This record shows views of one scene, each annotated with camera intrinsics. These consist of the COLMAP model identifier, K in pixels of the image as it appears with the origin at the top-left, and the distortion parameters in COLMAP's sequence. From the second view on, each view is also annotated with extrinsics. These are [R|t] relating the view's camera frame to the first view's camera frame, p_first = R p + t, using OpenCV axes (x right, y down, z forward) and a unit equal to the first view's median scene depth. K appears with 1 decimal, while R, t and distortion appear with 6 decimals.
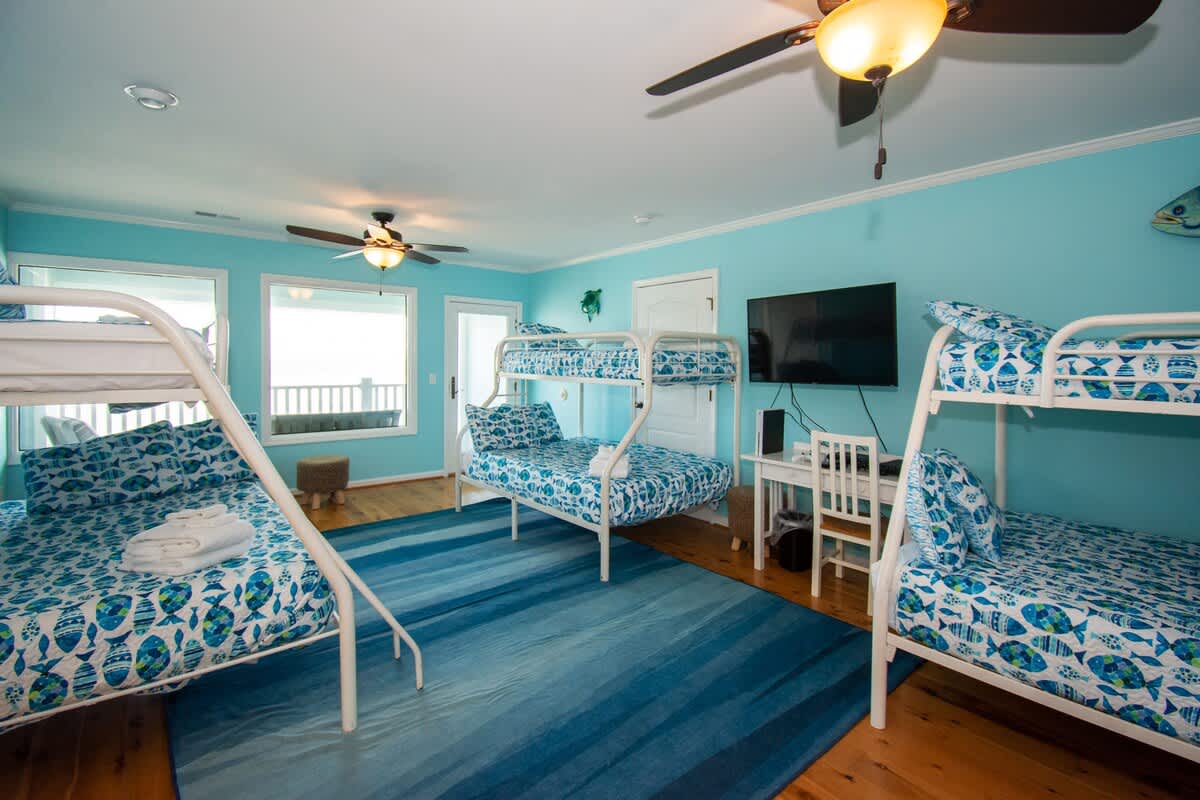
lens RADIAL K [[543.7, 0, 607.8], [0, 543.7, 377.3], [0, 0, 1]] dist [0.017146, -0.020809]
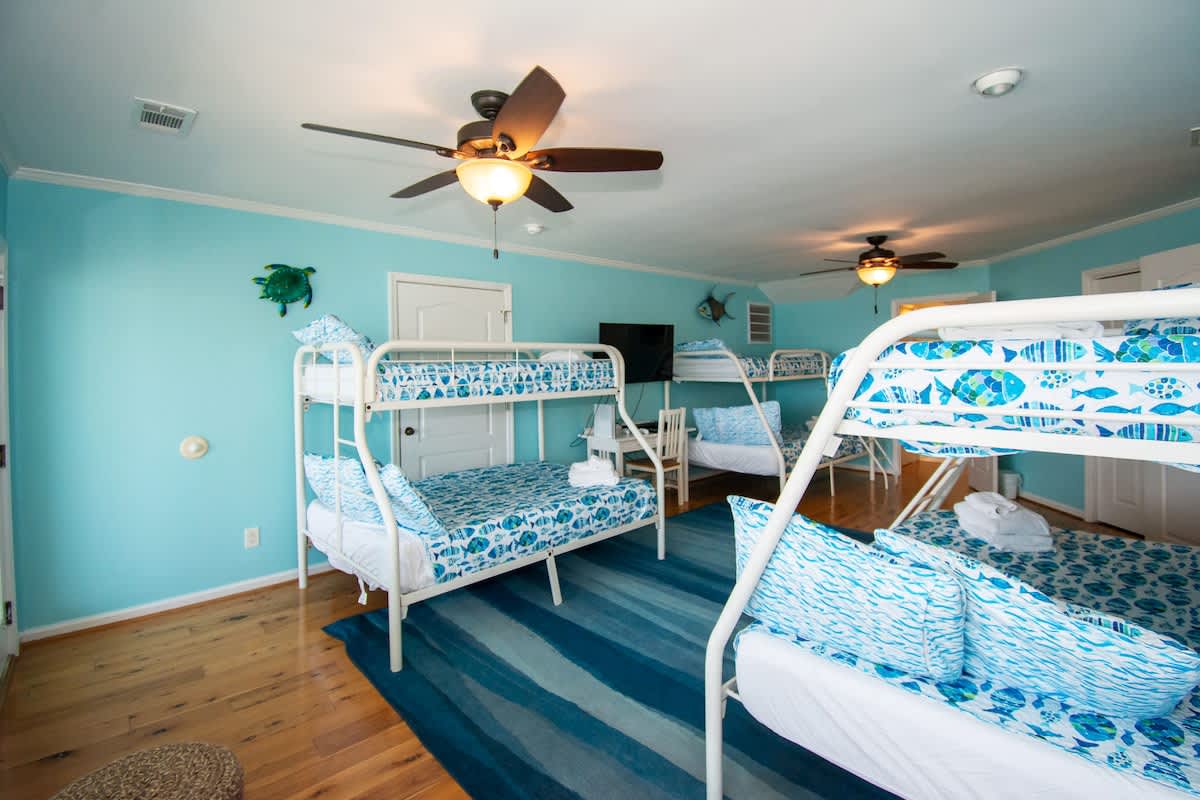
lens RADIAL K [[543.7, 0, 607.8], [0, 543.7, 377.3], [0, 0, 1]] dist [0.017146, -0.020809]
pose [[-0.061993, -0.036453, 0.997411, -0.935876], [0.046125, 0.998160, 0.039347, -0.055513], [-0.997010, 0.048445, -0.060197, 0.945922]]
